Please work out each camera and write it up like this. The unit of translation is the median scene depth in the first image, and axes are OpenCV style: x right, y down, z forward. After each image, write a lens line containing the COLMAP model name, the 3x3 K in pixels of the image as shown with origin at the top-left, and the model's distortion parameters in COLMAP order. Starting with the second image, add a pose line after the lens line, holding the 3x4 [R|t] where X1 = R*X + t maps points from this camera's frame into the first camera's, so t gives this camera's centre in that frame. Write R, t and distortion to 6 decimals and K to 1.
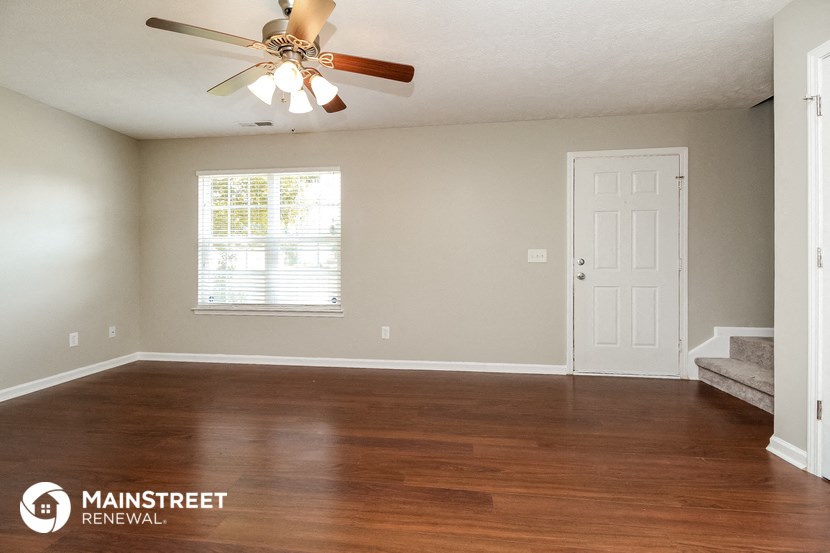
lens RADIAL K [[371.6, 0, 406.4], [0, 371.6, 270.2], [0, 0, 1]] dist [0.016193, -0.000007]
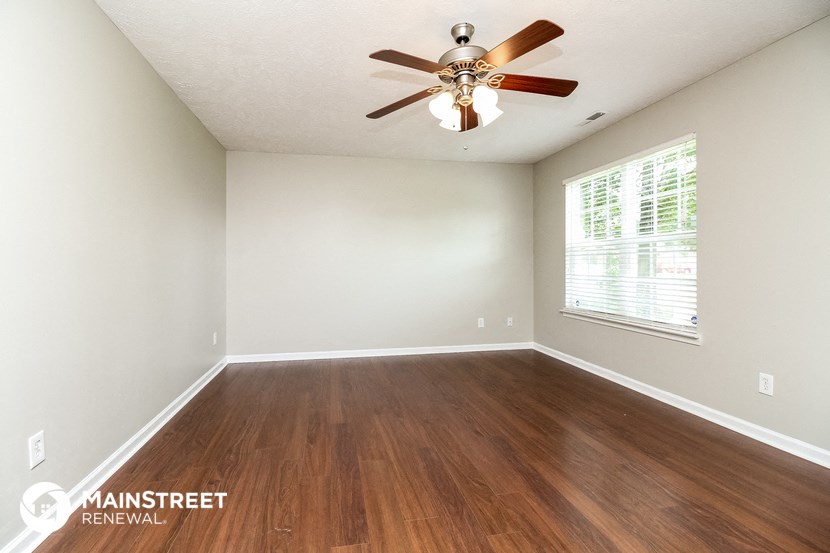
lens RADIAL K [[391.2, 0, 415.0], [0, 391.2, 276.5], [0, 0, 1]] dist [0.000119, -0.000178]
pose [[0.324730, 0.023814, -0.945507, 0.343130], [-0.002579, 0.999702, 0.024294, -0.020188], [0.945803, -0.005451, 0.324694, 0.245233]]
